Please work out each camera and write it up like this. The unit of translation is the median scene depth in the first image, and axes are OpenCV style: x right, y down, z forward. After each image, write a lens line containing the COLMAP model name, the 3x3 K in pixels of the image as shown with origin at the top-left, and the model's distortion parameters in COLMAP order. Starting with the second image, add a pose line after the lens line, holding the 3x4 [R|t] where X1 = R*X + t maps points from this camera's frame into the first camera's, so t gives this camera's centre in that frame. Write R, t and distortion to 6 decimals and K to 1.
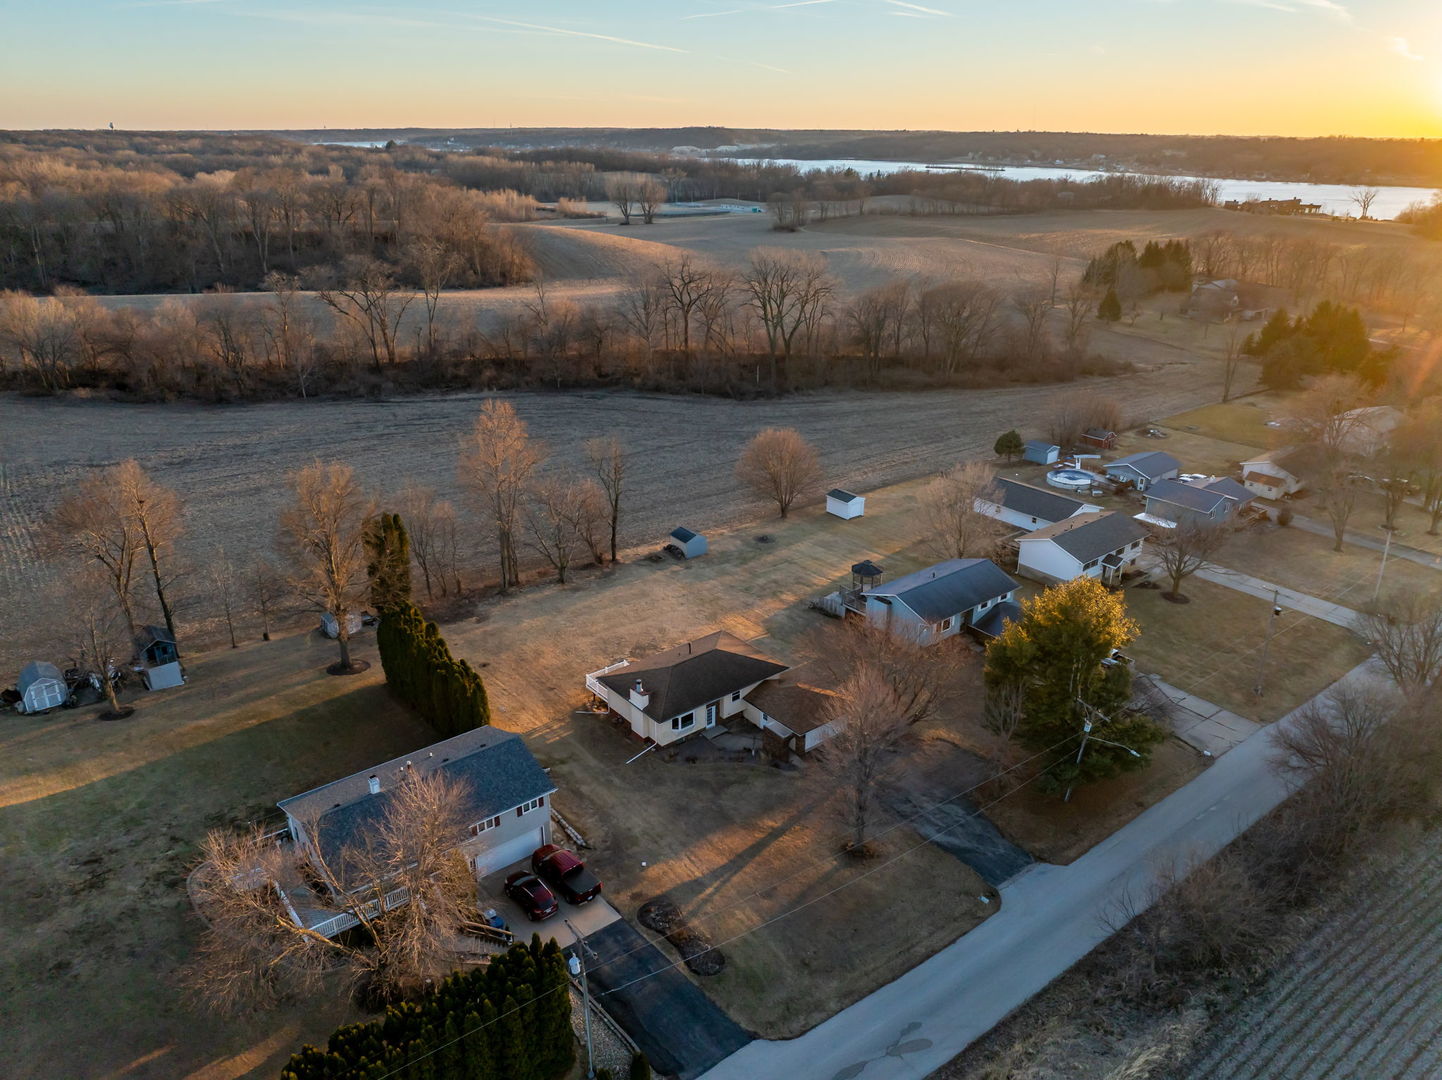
lens RADIAL K [[1010.0, 0, 722.9], [0, 1010.0, 531.3], [0, 0, 1]] dist [-0.040809, 0.007451]
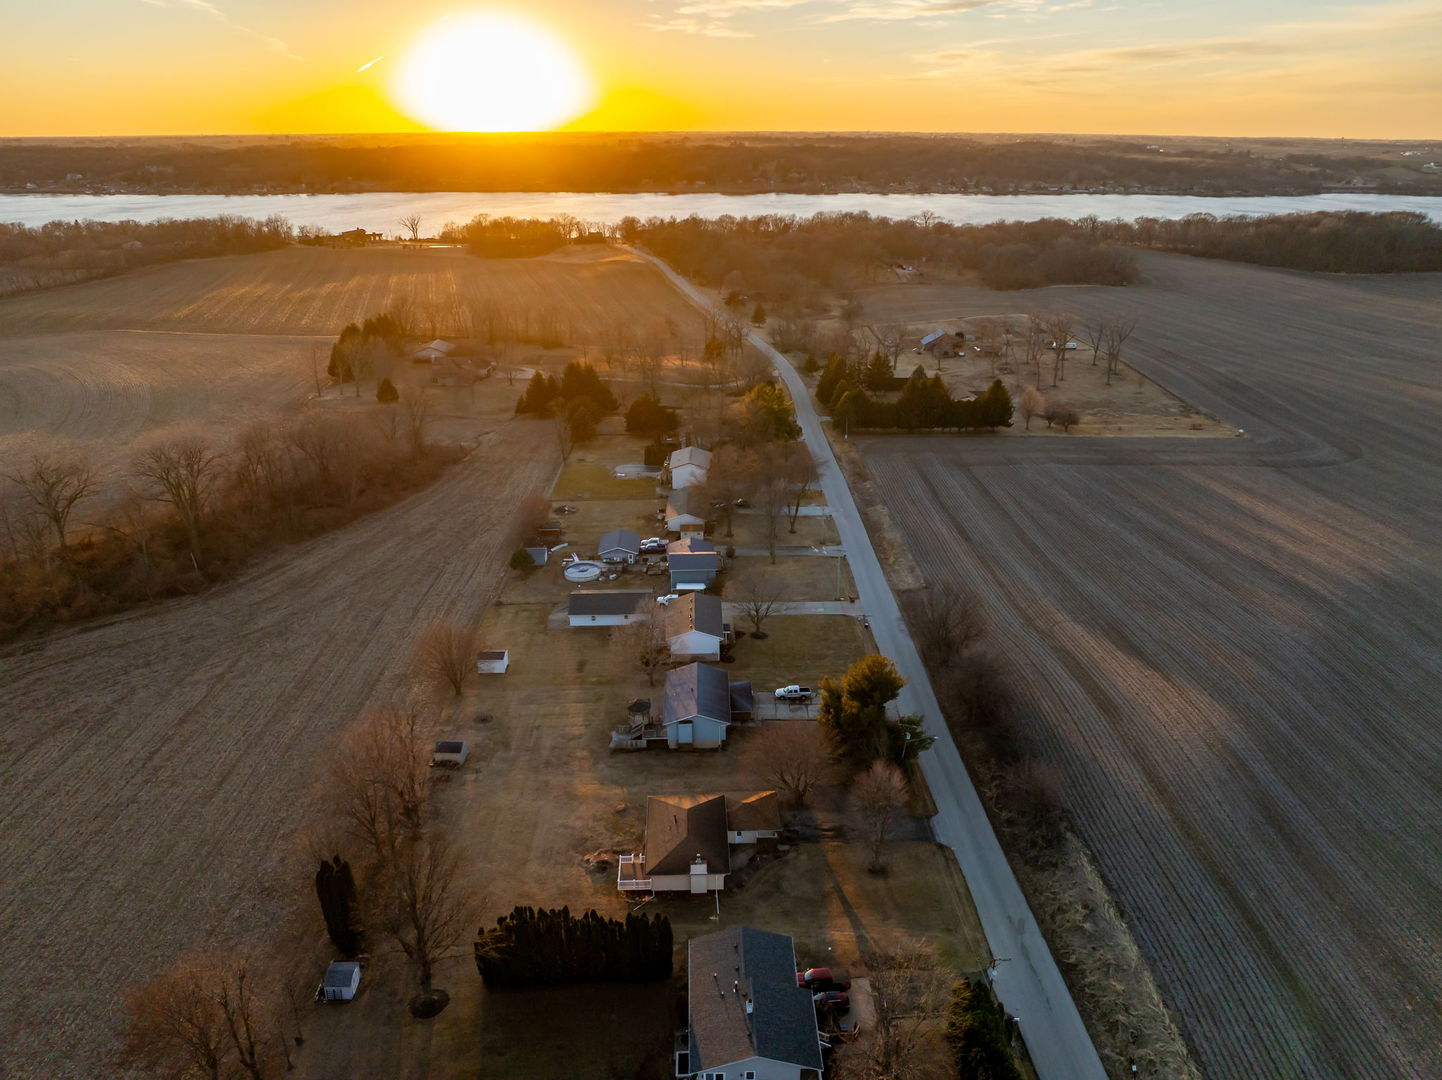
lens RADIAL K [[1010.0, 0, 723.9], [0, 1010.0, 543.9], [0, 0, 1]] dist [-0.040809, 0.007451]
pose [[0.605893, -0.307628, 0.733661, -0.439099], [0.297794, 0.942865, 0.149415, -0.207115], [-0.737707, 0.127950, 0.662885, 0.017448]]
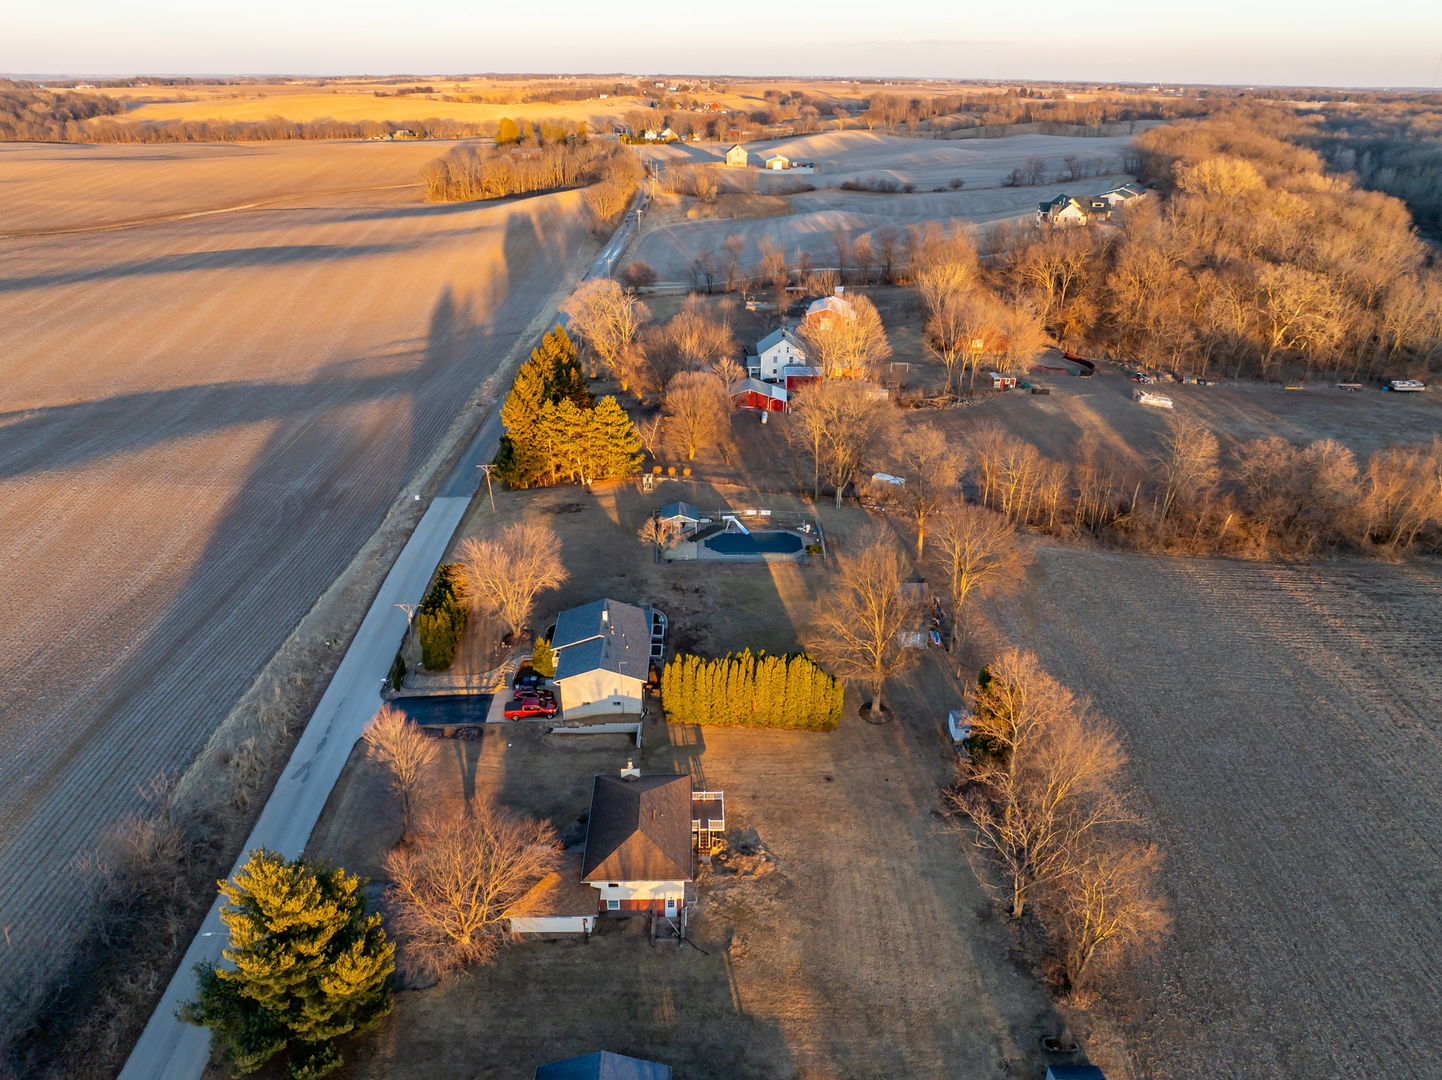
lens RADIAL K [[1010.0, 0, 718.0], [0, 1010.0, 544.5], [0, 0, 1]] dist [-0.040809, 0.007451]
pose [[-0.619906, 0.323735, -0.714781, 0.293629], [-0.300832, 0.743268, 0.597539, -0.369425], [0.724719, 0.585447, -0.363366, 0.648686]]
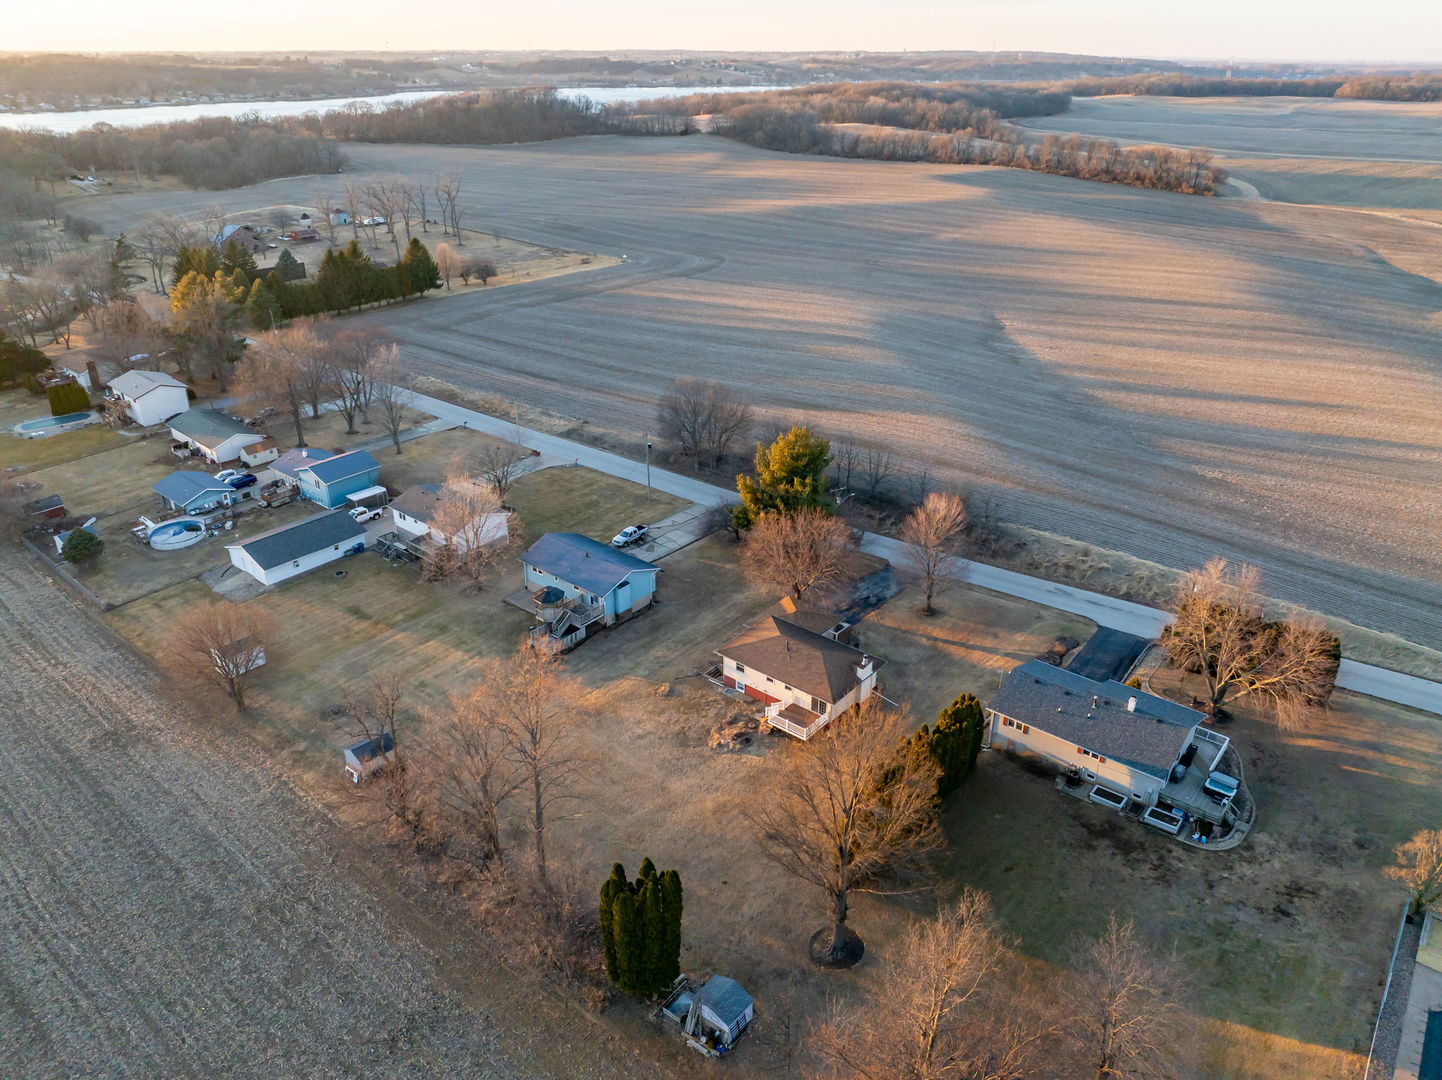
lens RADIAL K [[1010.0, 0, 735.8], [0, 1010.0, 537.2], [0, 0, 1]] dist [-0.040809, 0.007451]
pose [[-0.198828, -0.436059, 0.877678, -0.485222], [0.357810, 0.801438, 0.479238, -0.273537], [-0.912381, 0.409329, -0.003322, 0.519121]]
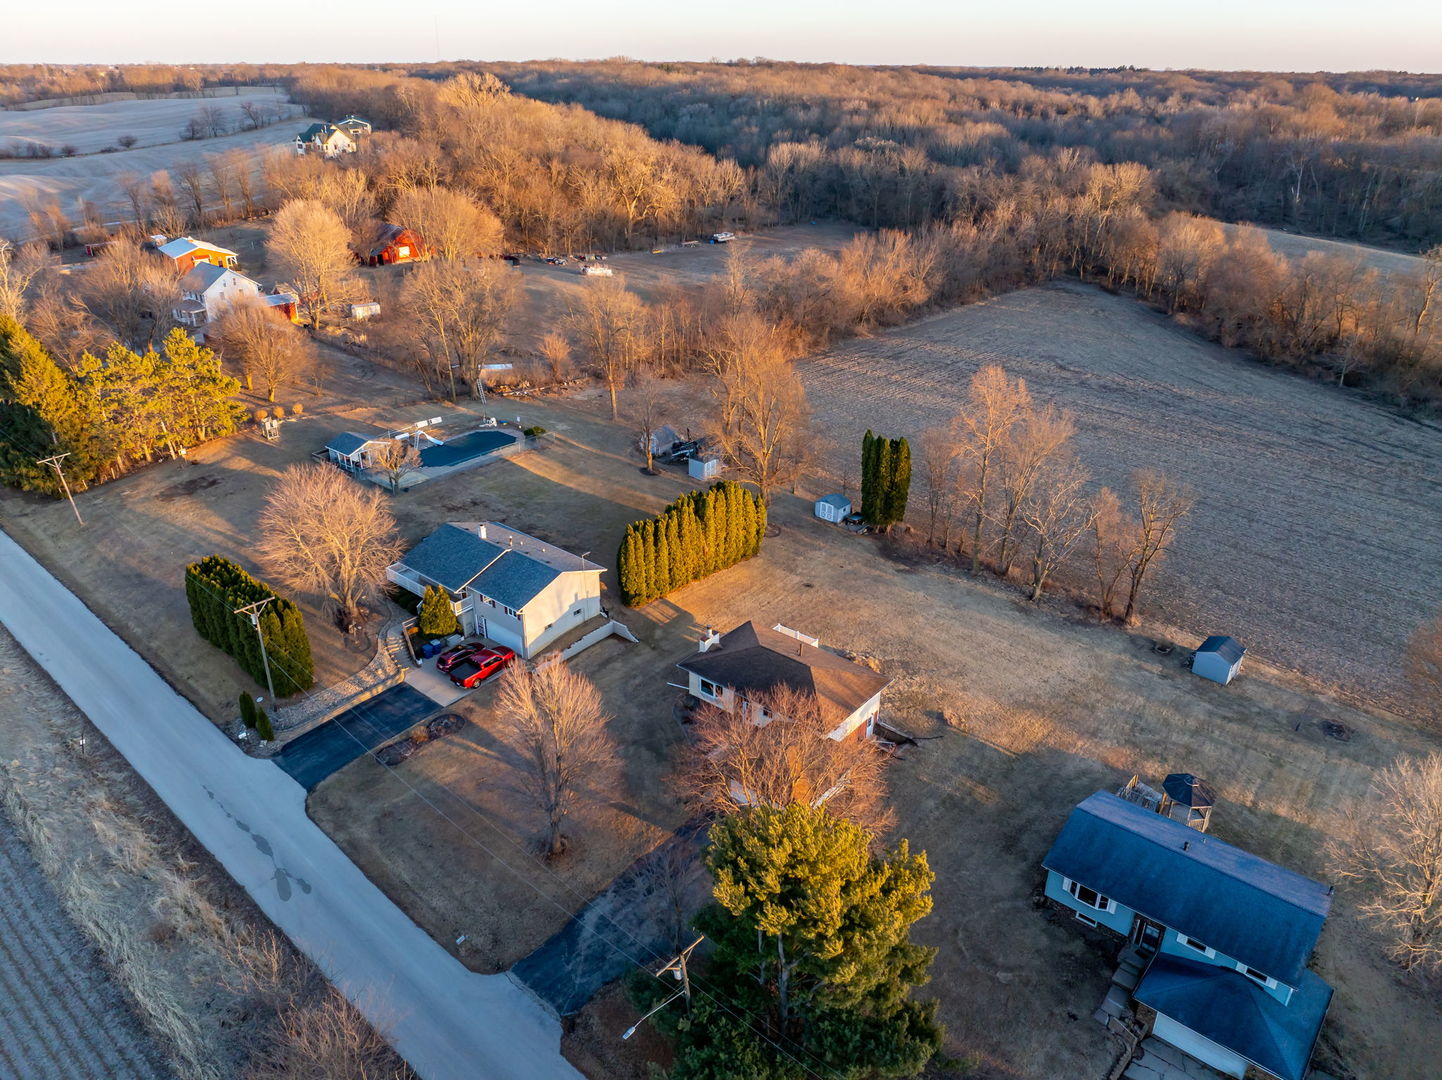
lens RADIAL K [[1010.0, 0, 730.2], [0, 1010.0, 545.6], [0, 0, 1]] dist [-0.040809, 0.007451]
pose [[0.189298, 0.421825, -0.886696, 0.365888], [-0.370482, 0.866963, 0.333344, -0.123070], [0.909345, 0.265404, 0.320394, 0.325975]]
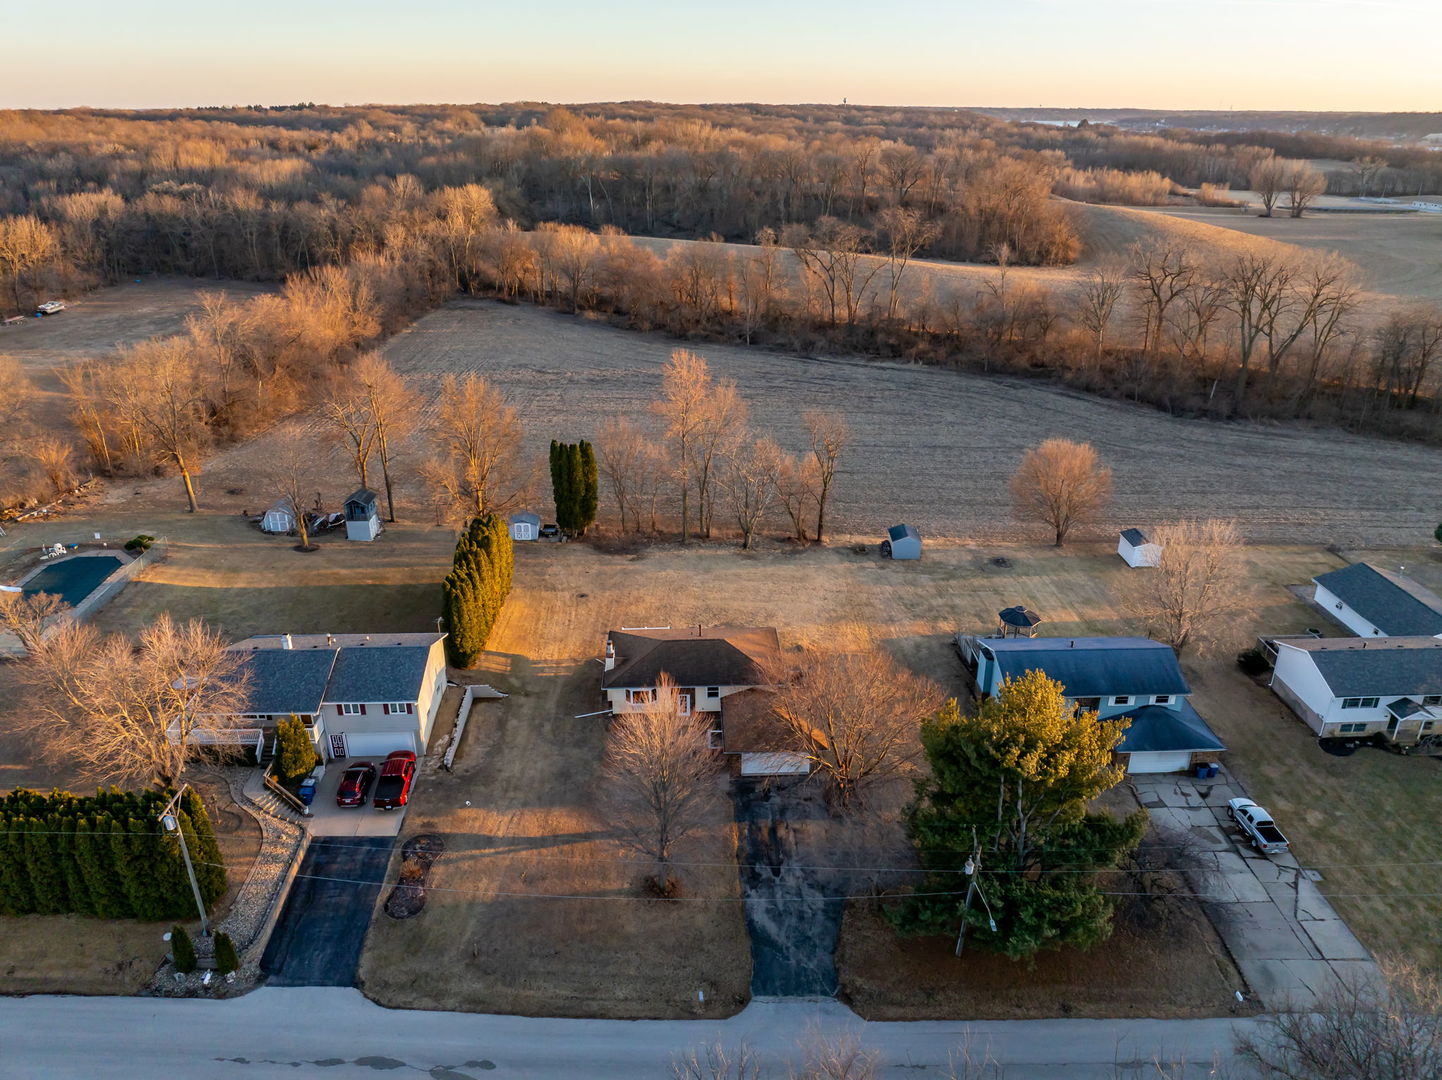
lens RADIAL K [[1010.0, 0, 729.6], [0, 1010.0, 528.9], [0, 0, 1]] dist [-0.040809, 0.007451]
pose [[0.801469, 0.229008, -0.552452, 0.250576], [-0.220592, 0.971842, 0.082835, -0.030563], [0.555866, 0.055476, 0.829419, 0.119644]]
